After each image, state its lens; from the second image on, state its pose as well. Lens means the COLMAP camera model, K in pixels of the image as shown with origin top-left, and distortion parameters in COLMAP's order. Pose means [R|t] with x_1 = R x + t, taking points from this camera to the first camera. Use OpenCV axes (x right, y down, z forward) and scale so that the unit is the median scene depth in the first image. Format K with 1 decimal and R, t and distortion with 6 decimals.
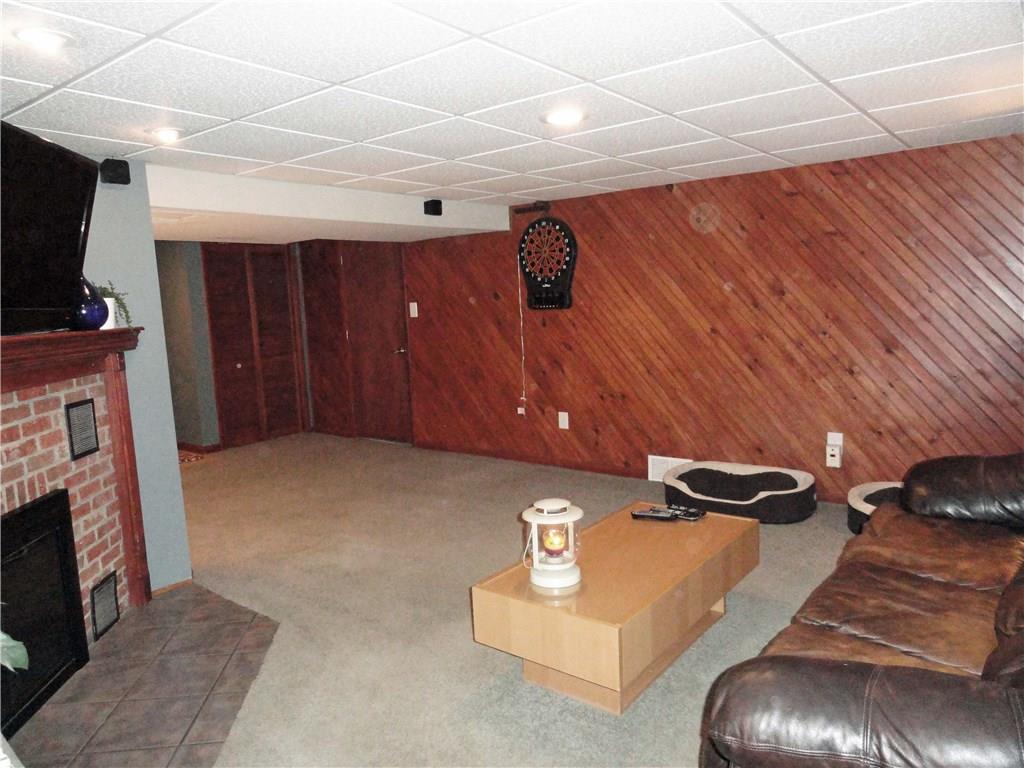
lens RADIAL K [[718.2, 0, 516.3], [0, 718.2, 387.1], [0, 0, 1]] dist [0.000518, 0.013237]
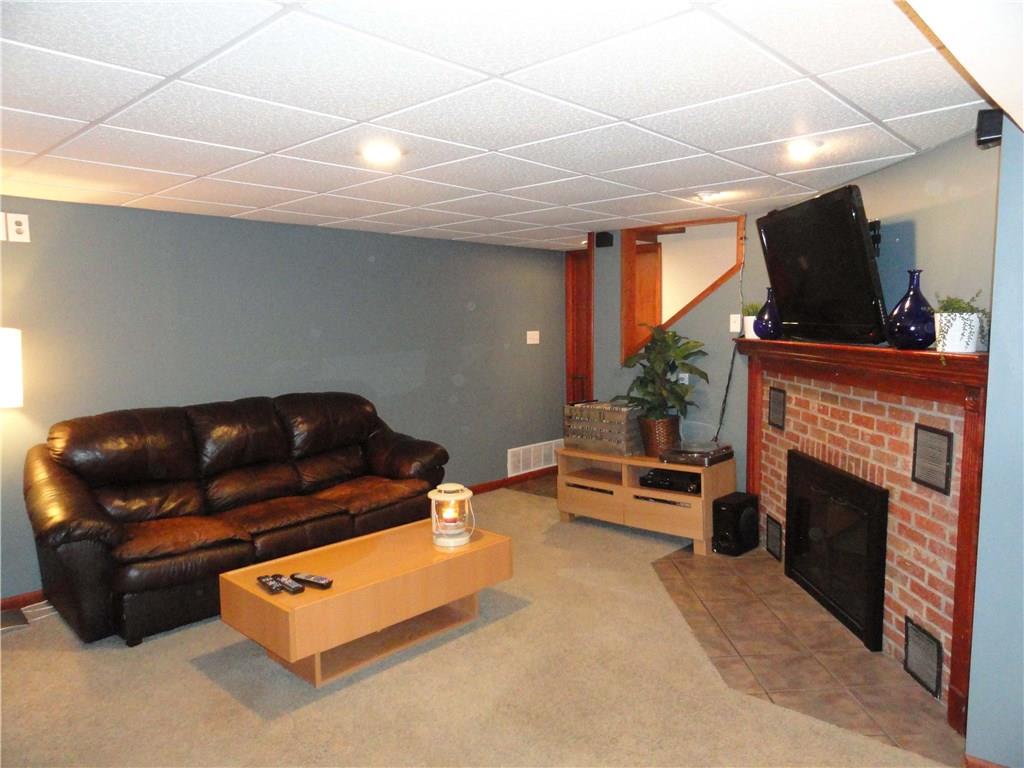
lens RADIAL K [[718.2, 0, 514.5], [0, 718.2, 384.5], [0, 0, 1]] dist [0.000518, 0.013237]
pose [[-0.995127, 0.024582, 0.095493, -0.176525], [0.043976, 0.977422, 0.206668, -0.253963], [-0.088257, 0.209860, -0.973740, 1.996169]]
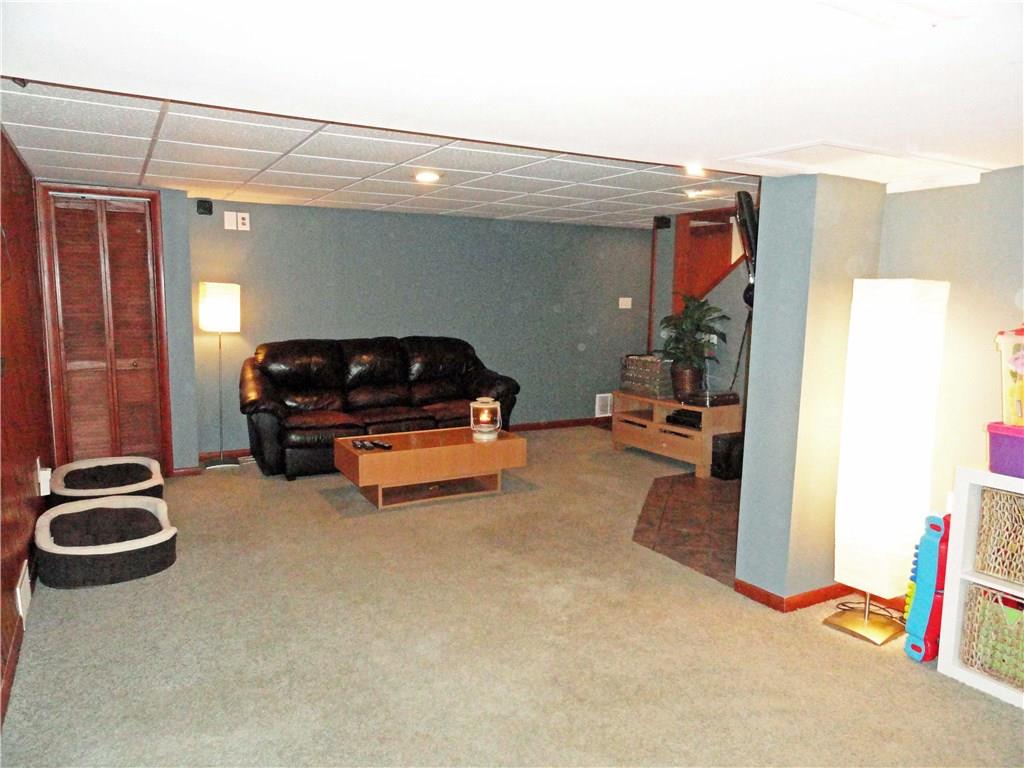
lens RADIAL K [[718.2, 0, 513.5], [0, 718.2, 384.1], [0, 0, 1]] dist [0.000518, 0.013237]
pose [[-0.922410, -0.041187, 0.384009, -0.687653], [0.054044, 0.970749, 0.233935, -0.286906], [-0.382412, 0.236538, -0.893203, 2.403549]]
